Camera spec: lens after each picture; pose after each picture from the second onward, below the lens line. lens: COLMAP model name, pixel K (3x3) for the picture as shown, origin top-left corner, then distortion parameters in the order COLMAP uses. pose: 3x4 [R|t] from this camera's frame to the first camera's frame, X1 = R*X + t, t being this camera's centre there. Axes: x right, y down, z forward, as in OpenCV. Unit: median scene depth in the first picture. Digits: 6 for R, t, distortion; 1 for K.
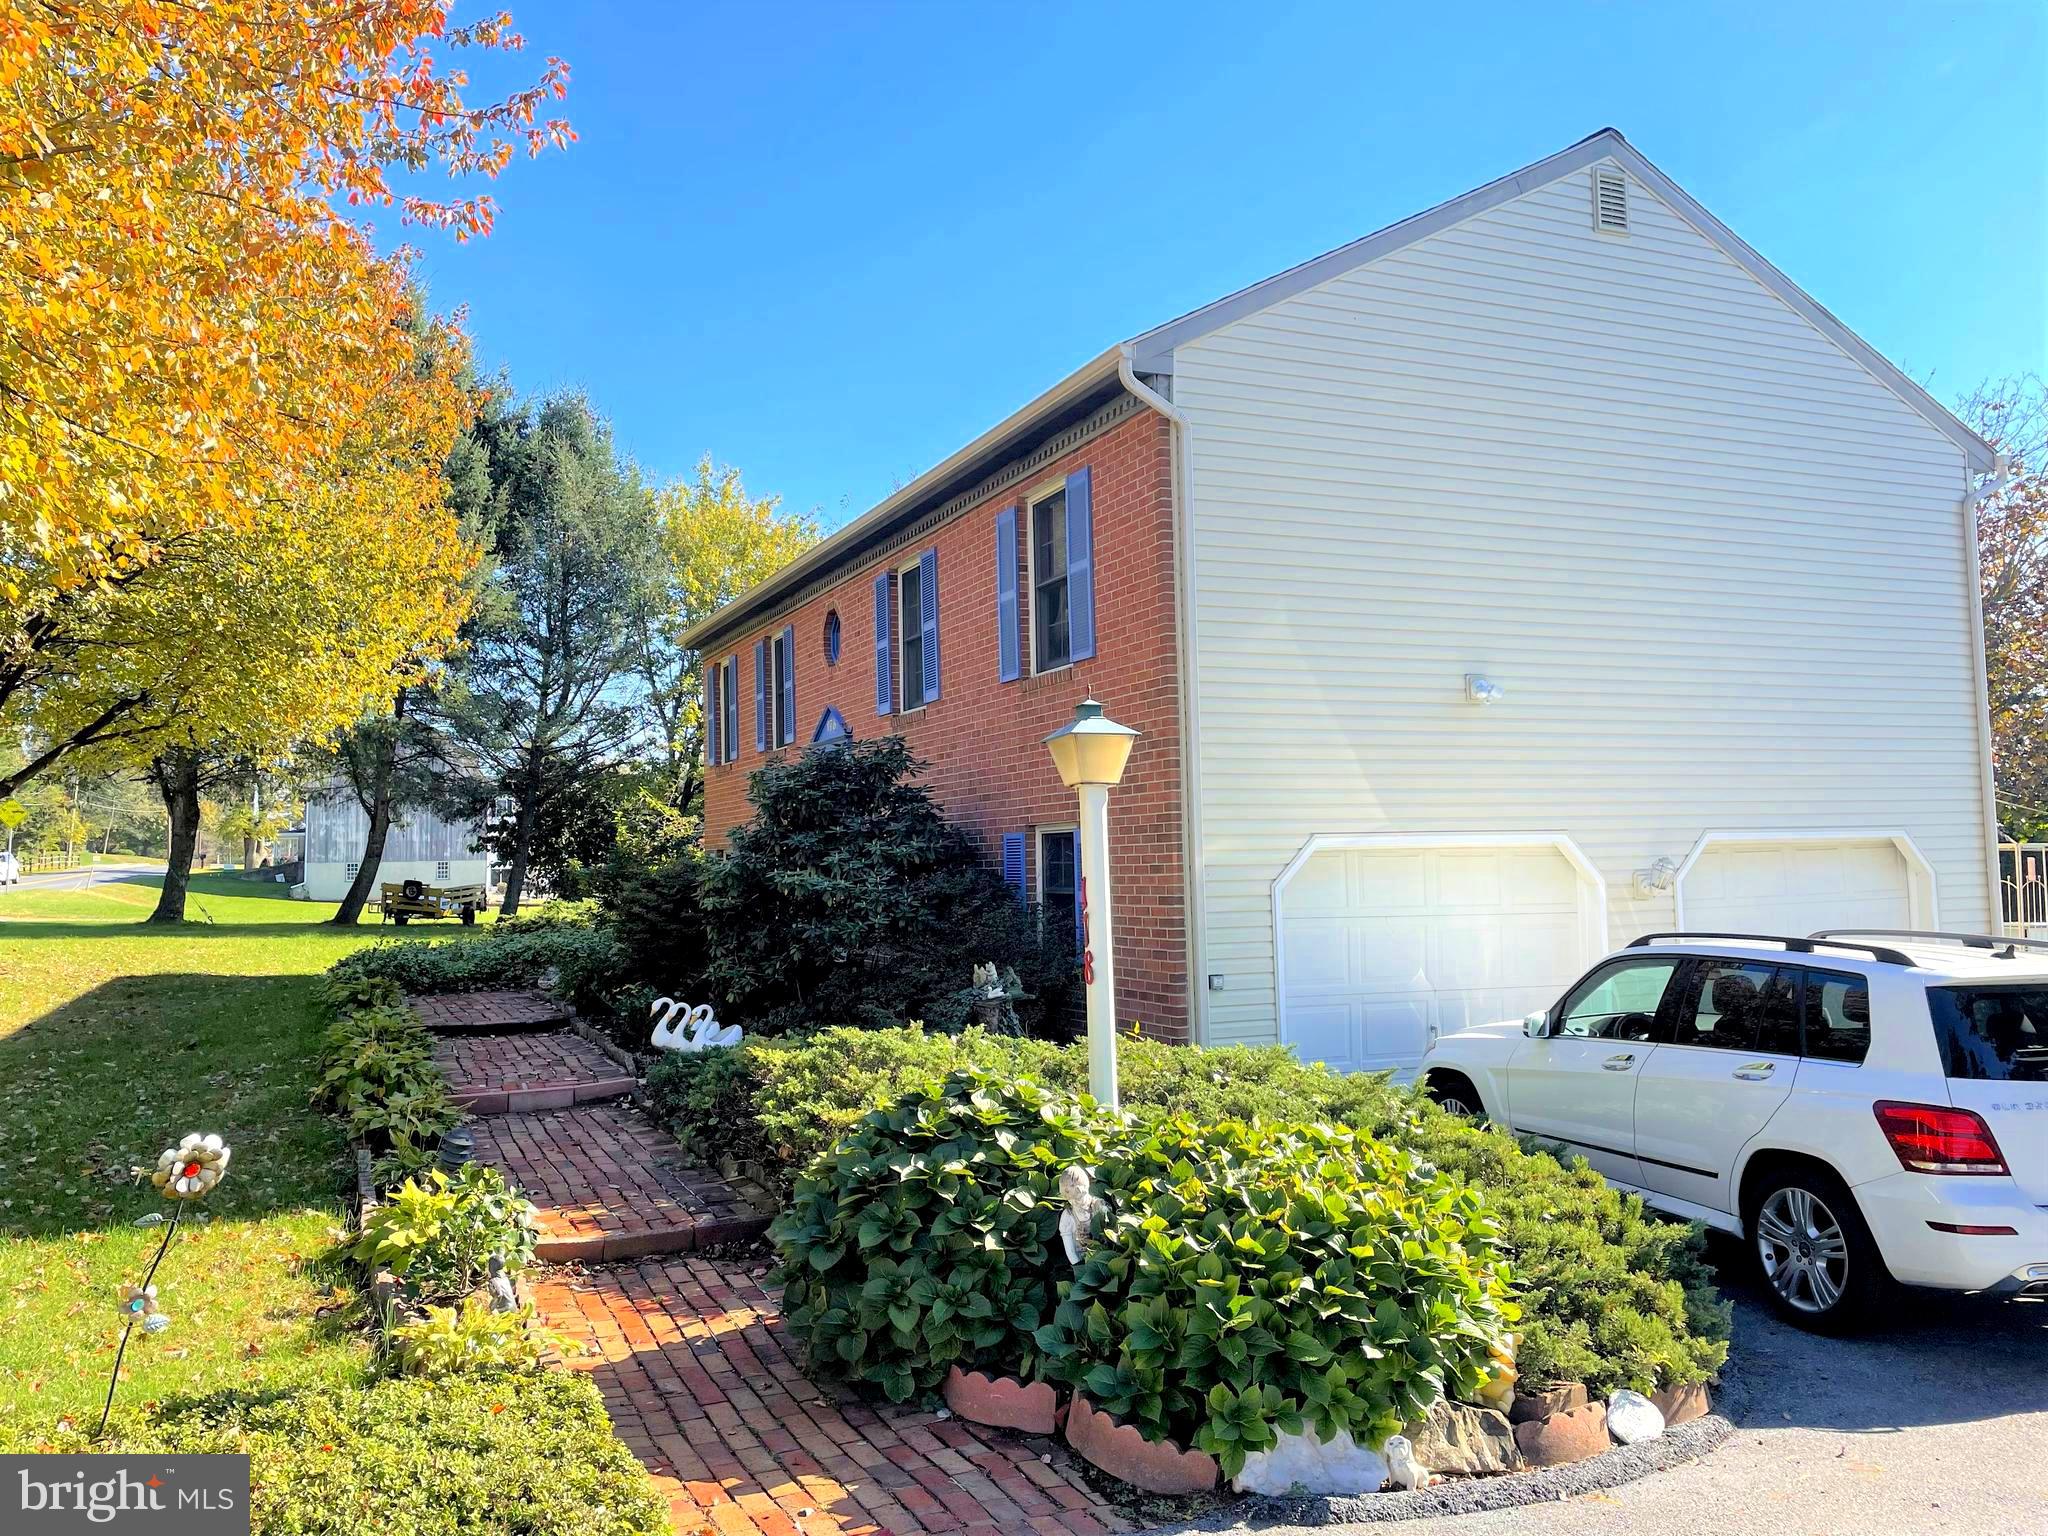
lens RADIAL K [[1549.3, 0, 1021.1], [0, 1549.3, 762.2], [0, 0, 1]] dist [0.162109, -0.252170]
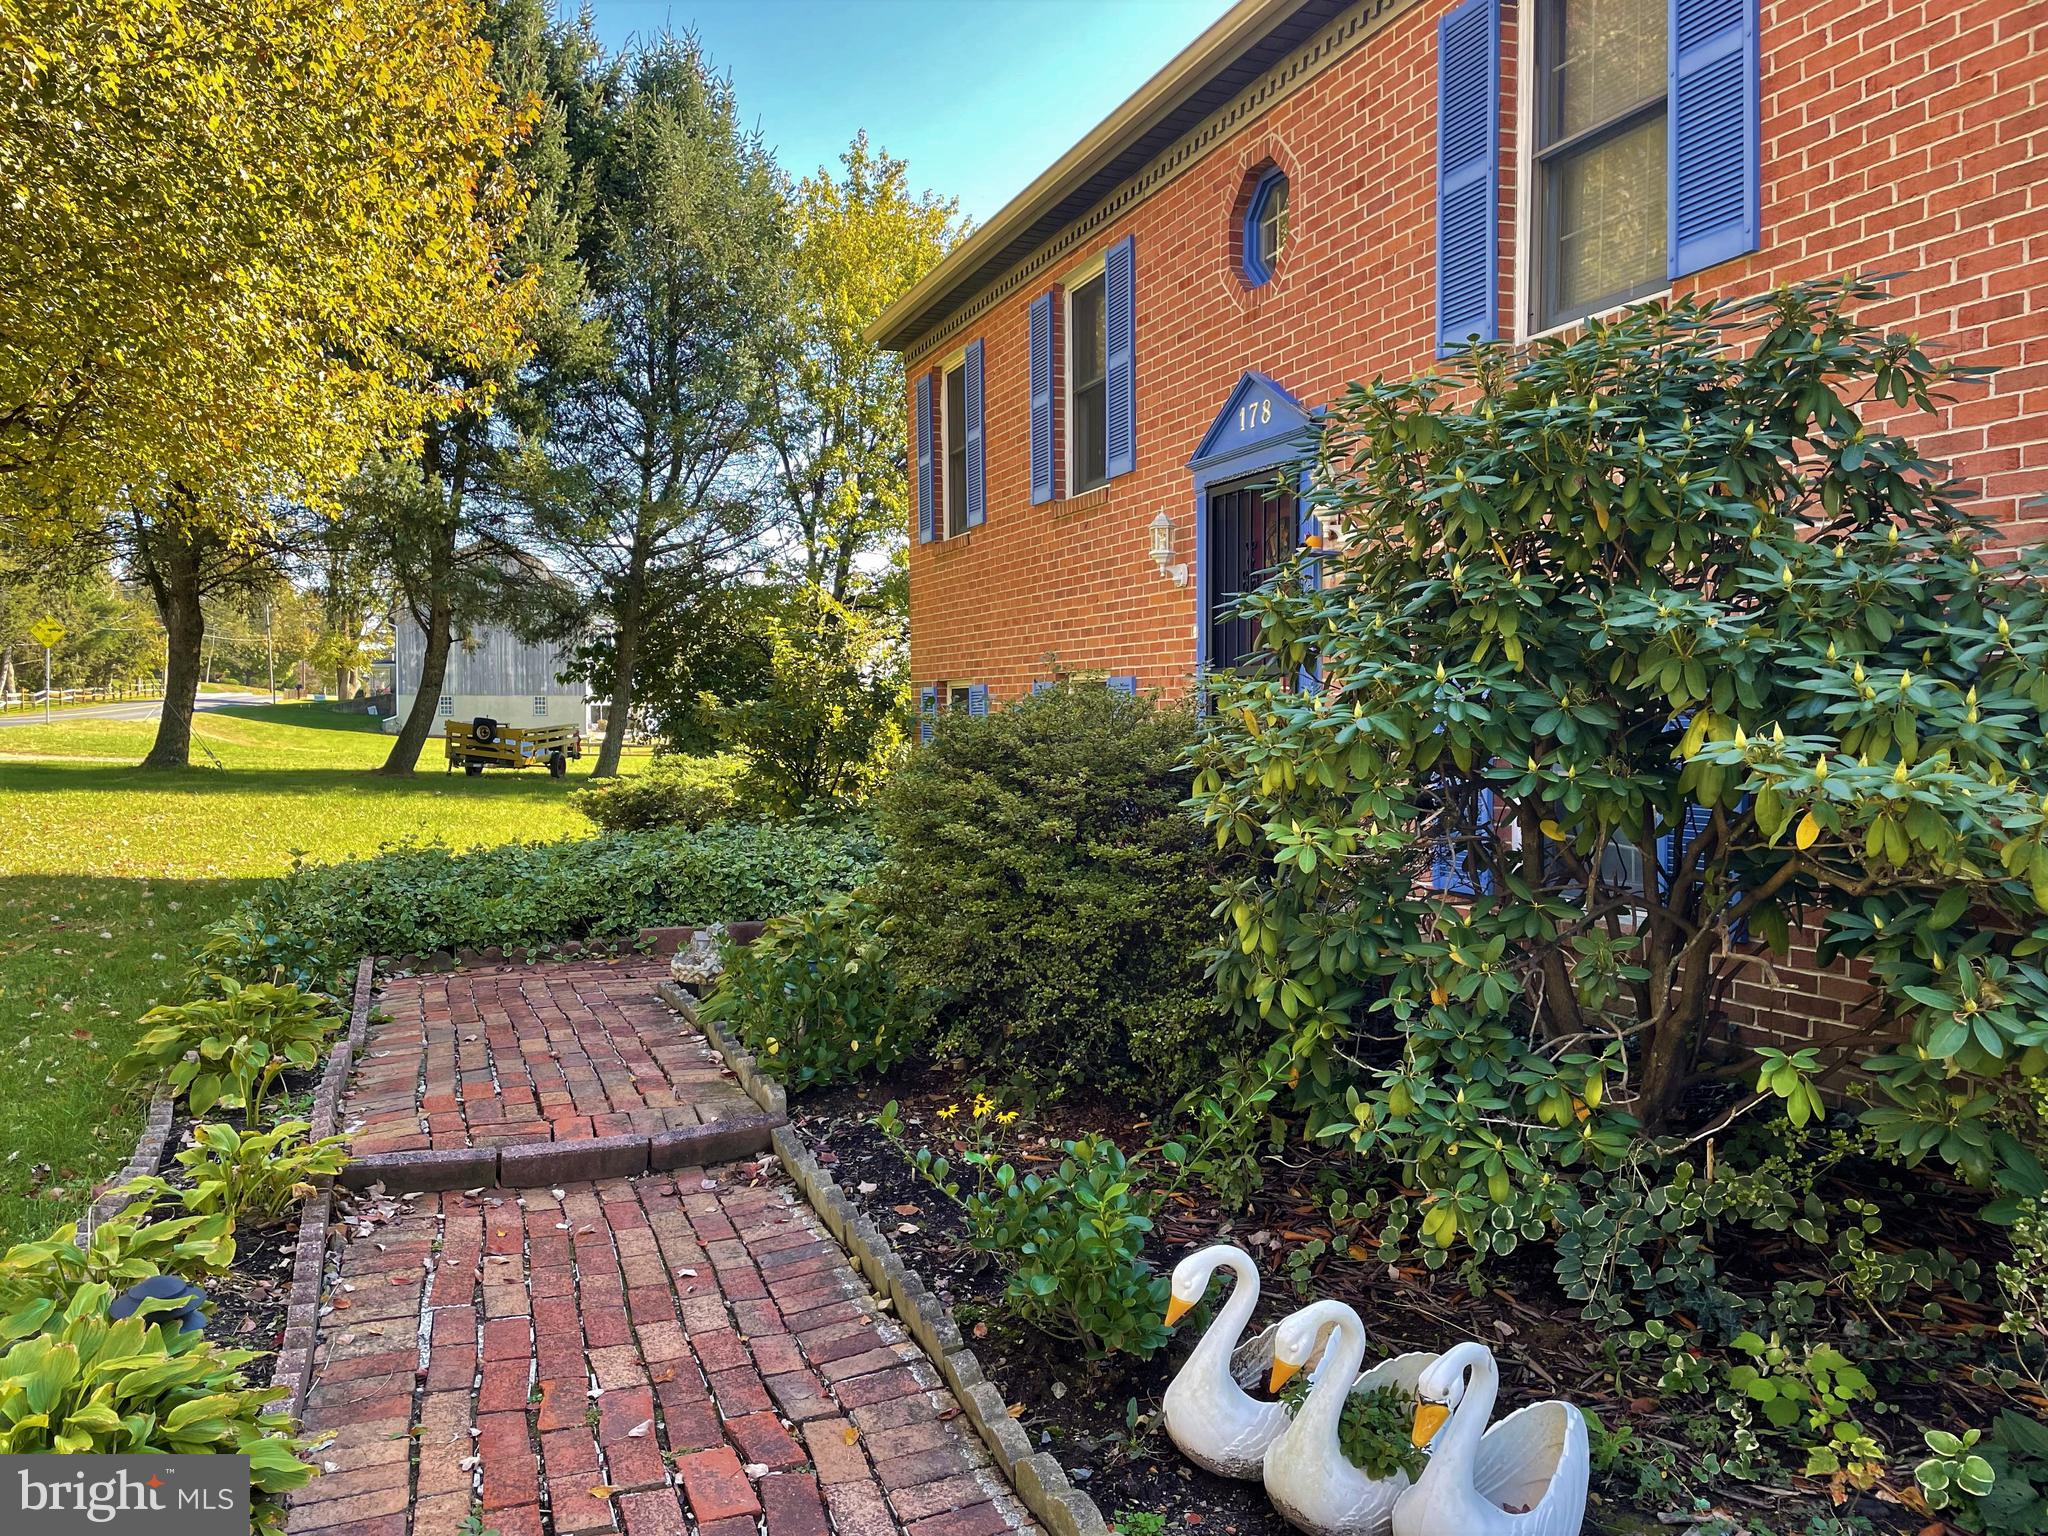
lens RADIAL K [[1549.3, 0, 1021.1], [0, 1549.3, 762.2], [0, 0, 1]] dist [0.162109, -0.252170]
pose [[0.998266, 0.016184, -0.056589, -0.085698], [-0.010465, 0.994938, 0.099940, 0.018009], [0.057920, -0.099174, 0.993383, 0.266509]]
